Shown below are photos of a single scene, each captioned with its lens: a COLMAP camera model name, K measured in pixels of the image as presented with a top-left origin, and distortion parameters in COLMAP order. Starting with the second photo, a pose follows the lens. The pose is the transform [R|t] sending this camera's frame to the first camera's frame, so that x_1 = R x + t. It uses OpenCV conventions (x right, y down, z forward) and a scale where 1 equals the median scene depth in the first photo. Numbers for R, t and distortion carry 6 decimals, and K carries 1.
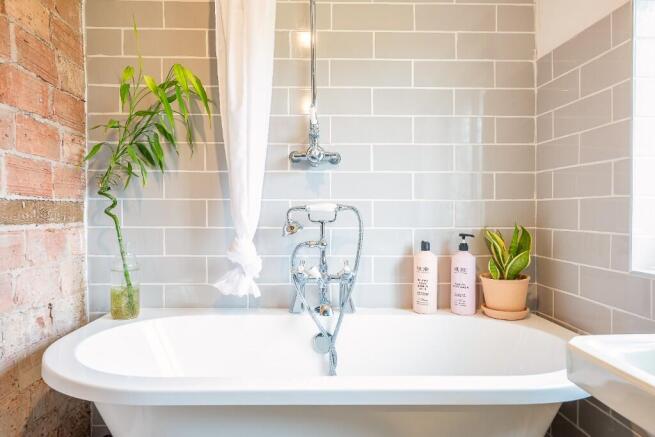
lens RADIAL K [[458.6, 0, 326.3], [0, 458.6, 216.8], [0, 0, 1]] dist [-0.006727, -0.001016]
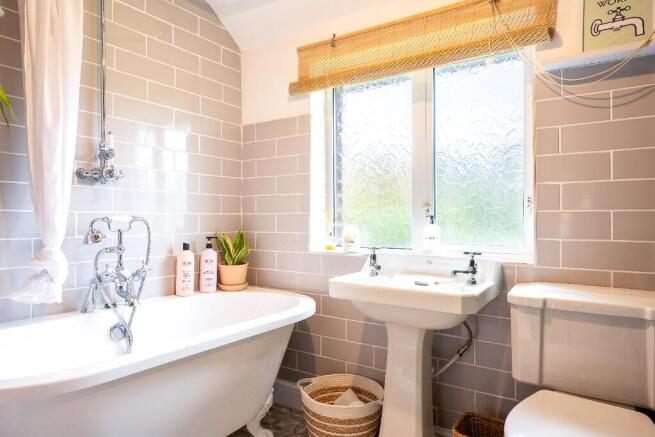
lens RADIAL K [[410.5, 0, 327.5], [0, 410.5, 219.6], [0, 0, 1]] dist [0.008194, -0.003584]
pose [[0.584853, -0.001208, 0.811139, -0.545354], [0.010429, 0.999927, -0.006030, -0.005639], [-0.811073, 0.011986, 0.584823, -0.068400]]
